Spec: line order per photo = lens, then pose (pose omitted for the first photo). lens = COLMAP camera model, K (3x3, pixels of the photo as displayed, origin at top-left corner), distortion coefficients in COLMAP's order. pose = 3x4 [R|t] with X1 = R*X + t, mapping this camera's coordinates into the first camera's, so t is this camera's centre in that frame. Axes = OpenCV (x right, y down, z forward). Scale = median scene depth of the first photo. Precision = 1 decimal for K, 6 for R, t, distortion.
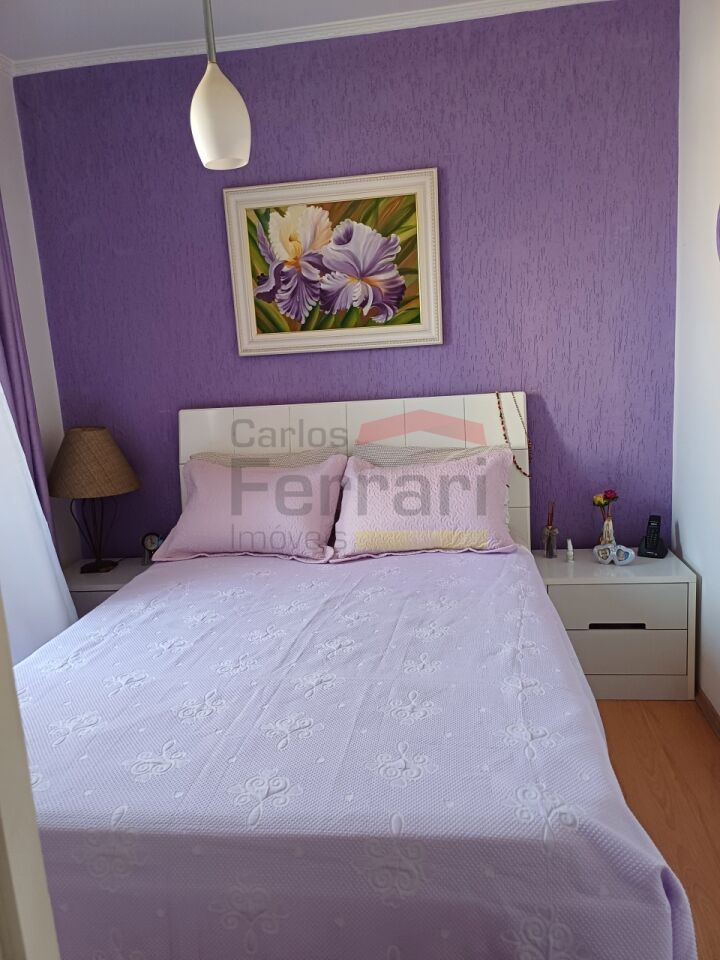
lens RADIAL K [[704.0, 0, 358.0], [0, 704.0, 479.3], [0, 0, 1]] dist [0.036004, -0.032076]
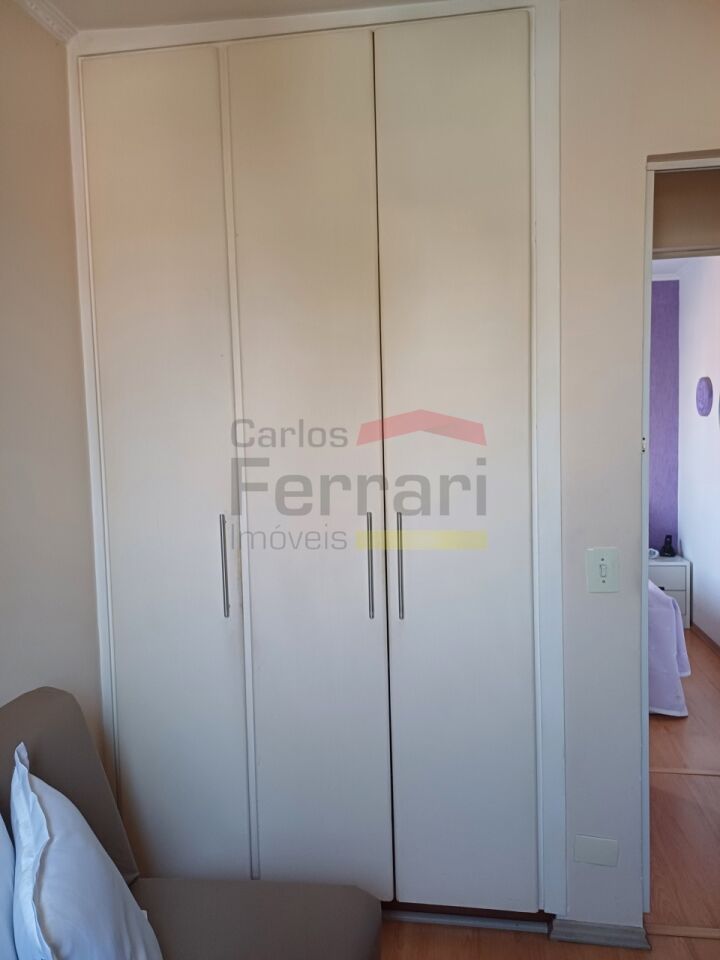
lens RADIAL K [[704.0, 0, 362.3], [0, 704.0, 481.0], [0, 0, 1]] dist [0.036004, -0.032076]
pose [[0.998994, 0.043485, -0.010990, -0.397995], [-0.044477, 0.992066, -0.117588, 0.172303], [0.005789, 0.117959, 0.993002, -0.933366]]
